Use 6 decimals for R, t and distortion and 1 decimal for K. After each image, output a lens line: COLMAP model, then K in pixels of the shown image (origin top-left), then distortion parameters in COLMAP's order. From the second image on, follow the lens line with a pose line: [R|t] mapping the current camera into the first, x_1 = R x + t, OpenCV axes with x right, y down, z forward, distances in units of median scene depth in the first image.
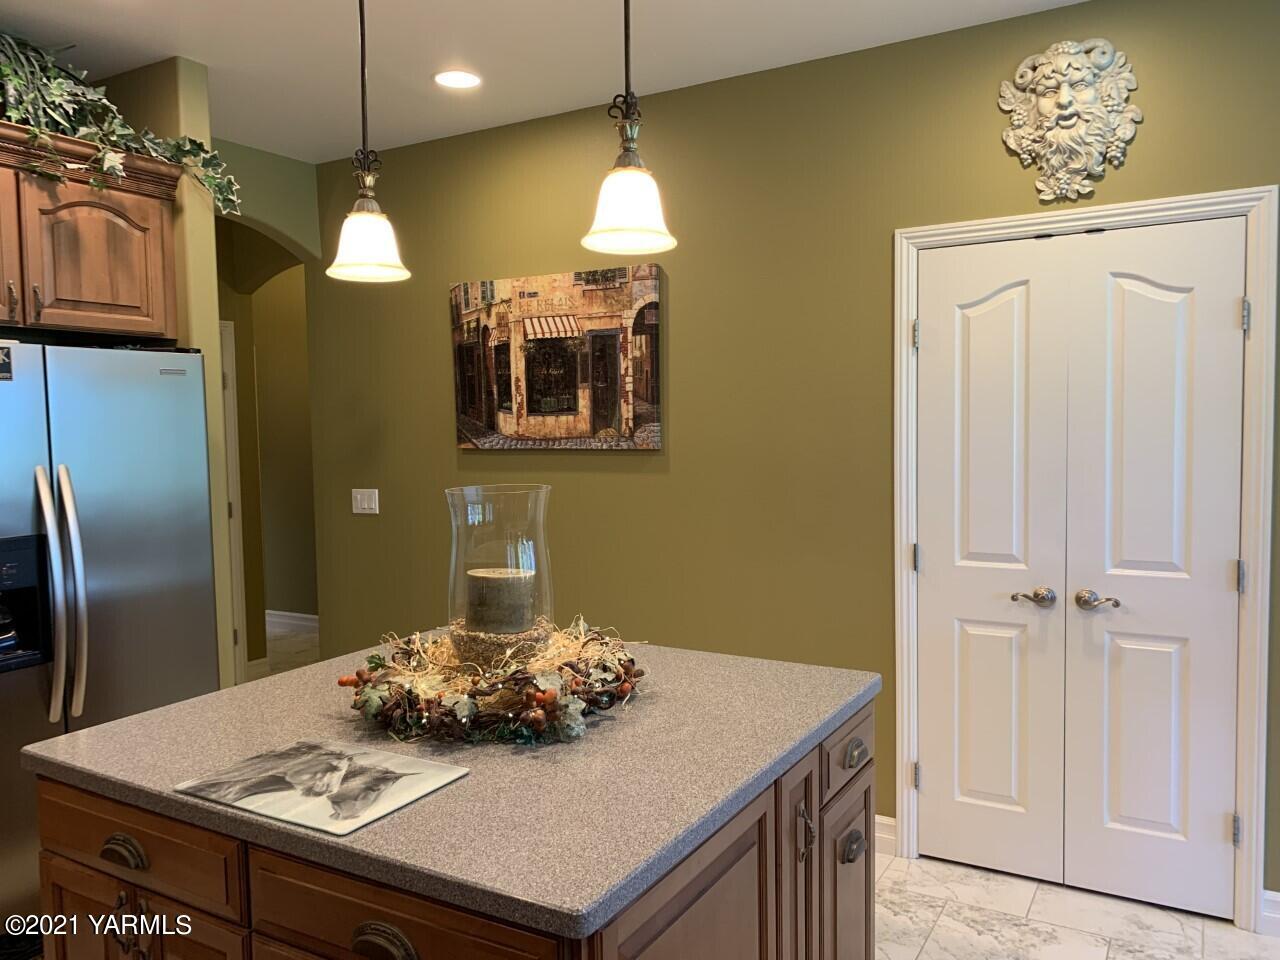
lens RADIAL K [[970.9, 0, 631.0], [0, 970.9, 483.7], [0, 0, 1]] dist [0.069100, -0.095194]
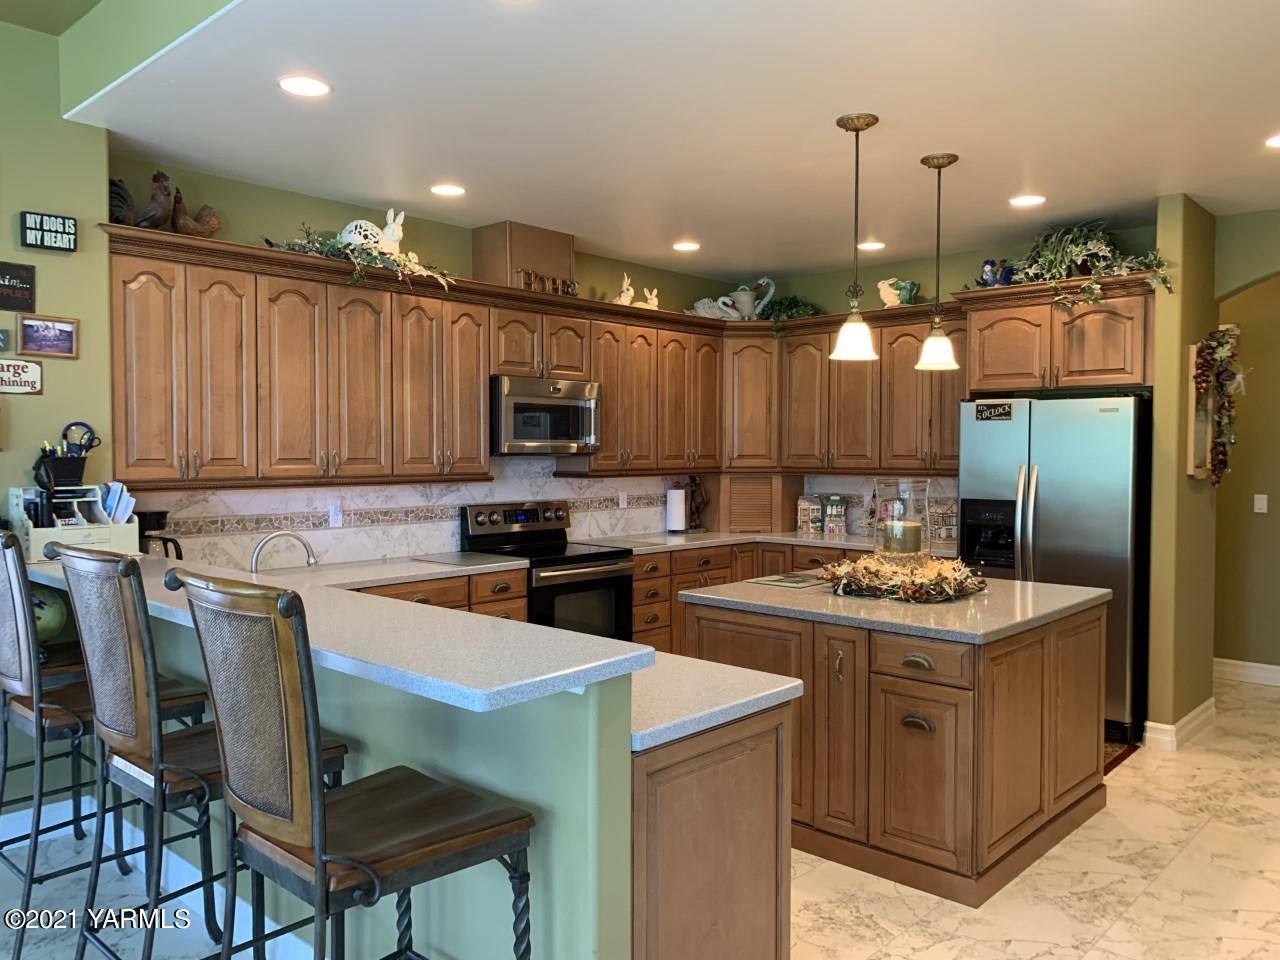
lens RADIAL K [[970.9, 0, 631.0], [0, 970.9, 483.7], [0, 0, 1]] dist [0.069100, -0.095194]
pose [[-0.212245, 0.051607, -0.975853, 1.224566], [-0.058885, 0.996115, 0.065486, -0.053073], [0.975441, 0.071362, -0.208382, 0.576616]]
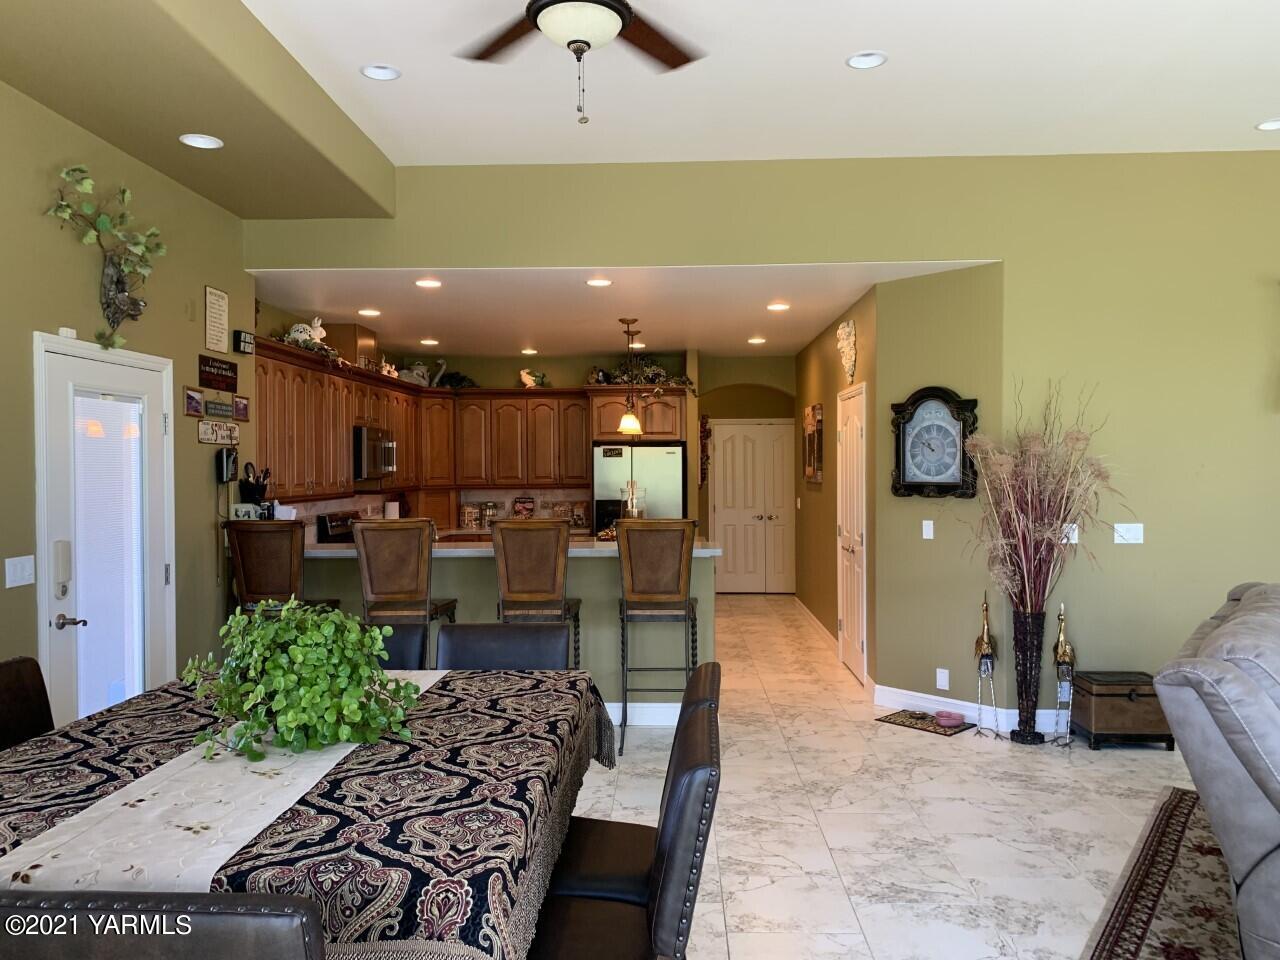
lens RADIAL K [[945.7, 0, 640.0], [0, 945.7, 480.0], [0, 0, 1]] dist [0.198921, -0.000151]
pose [[0.478035, 0.027300, -0.877916, 2.142092], [-0.057786, 0.998329, -0.000421, -0.019579], [0.876438, 0.050933, 0.478814, -0.540868]]
